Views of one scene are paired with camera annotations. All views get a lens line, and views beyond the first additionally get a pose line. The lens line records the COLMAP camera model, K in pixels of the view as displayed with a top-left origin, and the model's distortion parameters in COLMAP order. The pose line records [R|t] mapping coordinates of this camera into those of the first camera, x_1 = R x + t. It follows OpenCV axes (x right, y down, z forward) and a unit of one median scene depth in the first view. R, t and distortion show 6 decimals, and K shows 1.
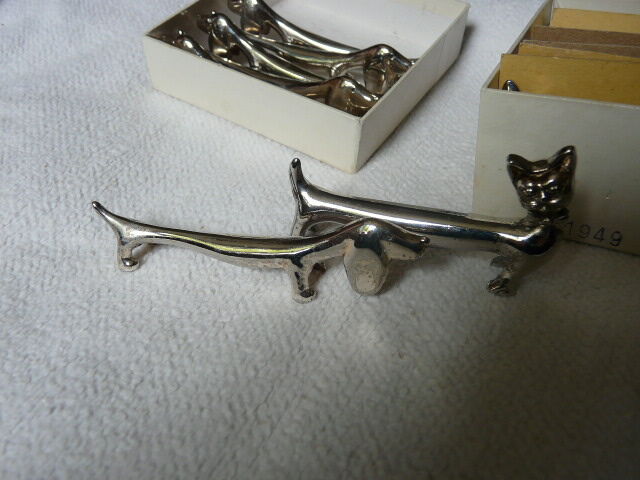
lens RADIAL K [[536.7, 0, 320.0], [0, 536.7, 240.0], [0, 0, 1]] dist [-0.003785, -0.000131]
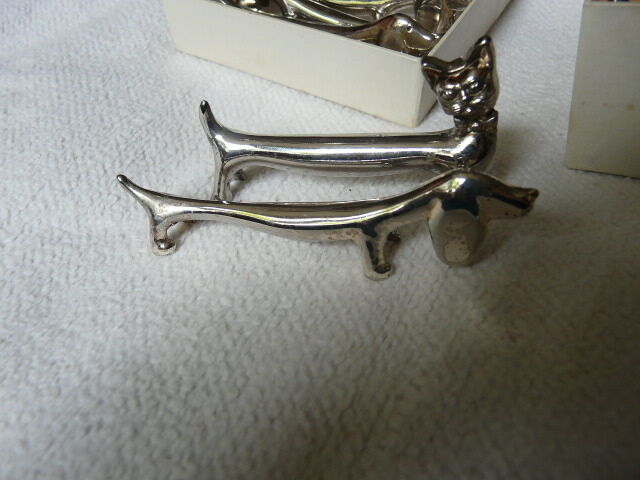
lens RADIAL K [[519.2, 0, 340.0], [0, 519.2, 239.8], [0, 0, 1]] dist [-0.029028, 0.005729]
pose [[0.998088, -0.061226, -0.008474, -0.078082], [0.061557, 0.997001, 0.046902, 0.013933], [0.005576, -0.047334, 0.998864, 0.198076]]
